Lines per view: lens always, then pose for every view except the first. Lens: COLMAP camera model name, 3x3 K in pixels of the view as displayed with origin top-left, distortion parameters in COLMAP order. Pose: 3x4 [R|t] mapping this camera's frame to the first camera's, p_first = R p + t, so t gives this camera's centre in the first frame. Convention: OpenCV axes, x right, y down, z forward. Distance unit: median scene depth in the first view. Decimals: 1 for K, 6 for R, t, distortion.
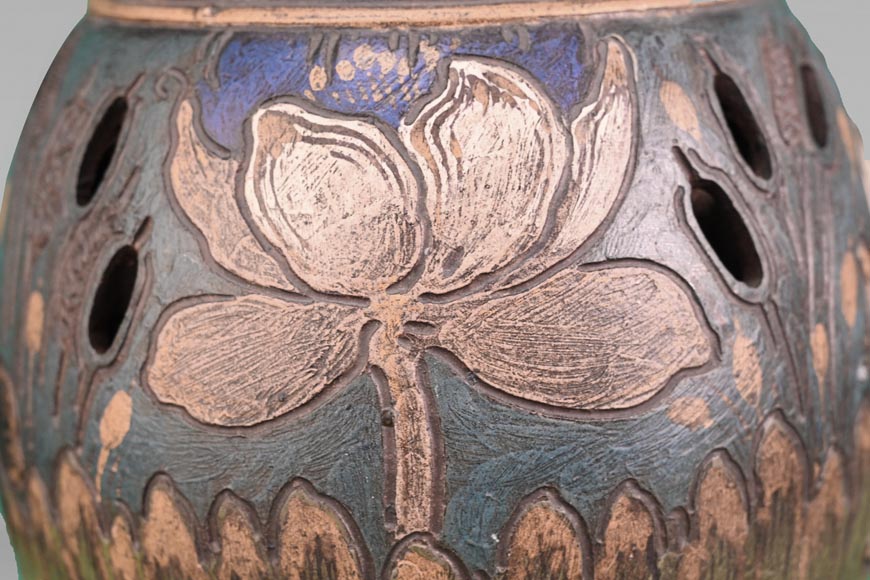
lens RADIAL K [[1762.3, 0, 435.0], [0, 1762.3, 290.0], [0, 0, 1]] dist [-0.019608, 0.157019]
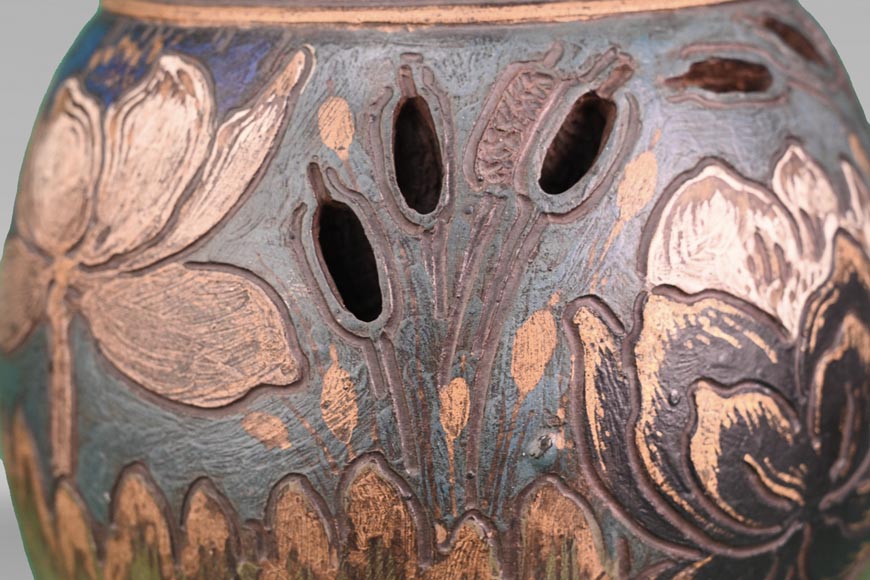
lens RADIAL K [[1762.3, 0, 435.0], [0, 1762.3, 290.0], [0, 0, 1]] dist [-0.019608, 0.157019]
pose [[0.704033, 0.181631, -0.686548, 0.886615], [-0.163740, 0.982210, 0.091940, -0.115417], [0.691033, 0.047687, 0.721248, 0.347546]]
